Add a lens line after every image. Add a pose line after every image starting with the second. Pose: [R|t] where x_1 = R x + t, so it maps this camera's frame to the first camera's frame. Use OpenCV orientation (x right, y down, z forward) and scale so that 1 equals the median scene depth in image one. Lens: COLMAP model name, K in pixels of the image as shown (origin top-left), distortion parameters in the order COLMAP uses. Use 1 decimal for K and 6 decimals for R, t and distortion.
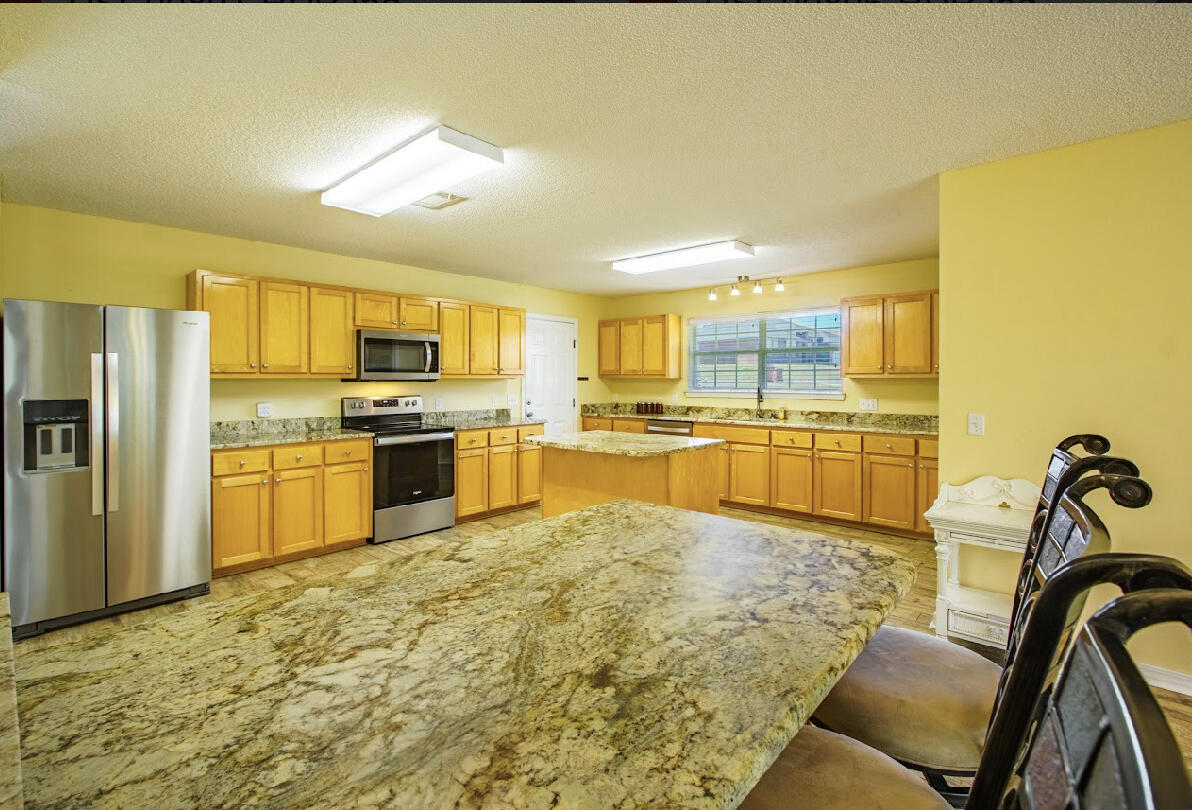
lens RADIAL K [[557.4, 0, 593.1], [0, 557.4, 377.4], [0, 0, 1]] dist [0.001351, 0.000048]
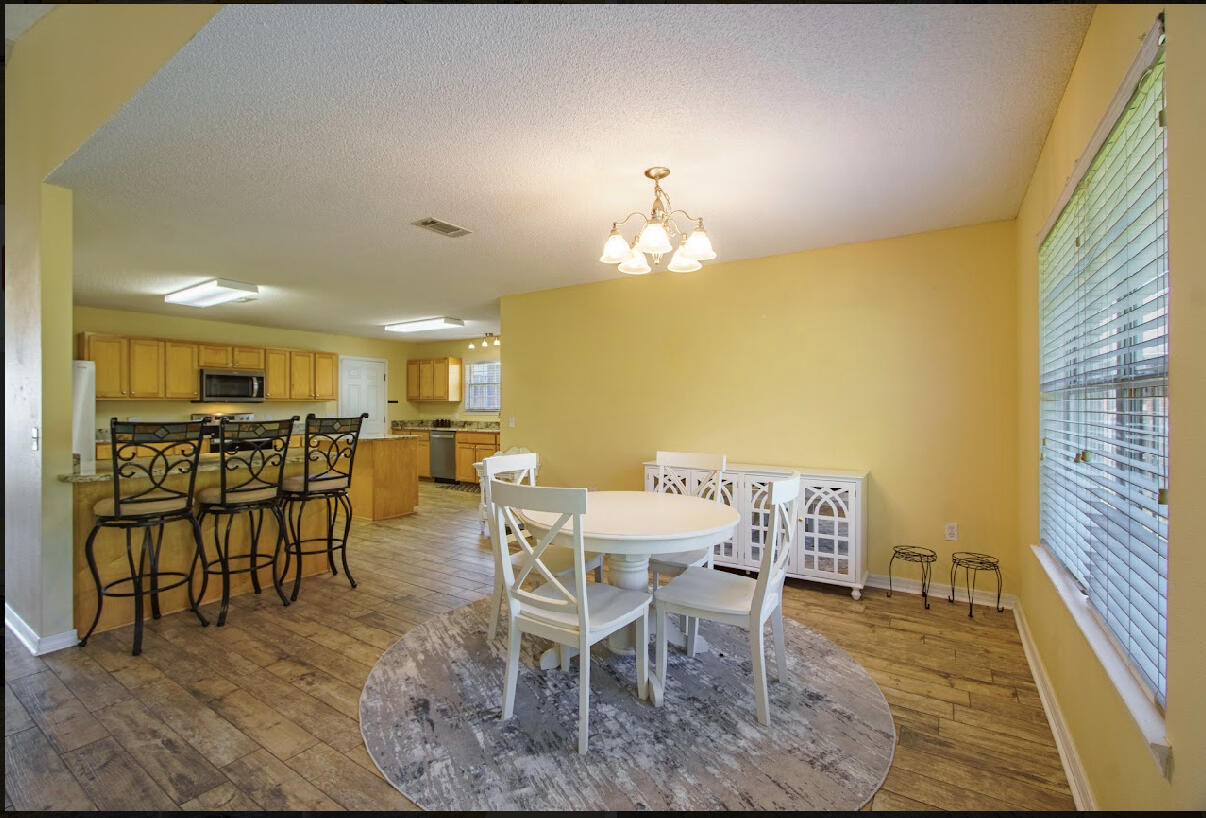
lens RADIAL K [[532.0, 0, 575.7], [0, 532.0, 405.5], [0, 0, 1]] dist [-0.000889, -0.000430]
pose [[0.992033, -0.001182, 0.125974, 0.335095], [0.000699, 0.999992, 0.003876, 0.007780], [-0.125977, -0.003757, 0.992026, -0.468986]]
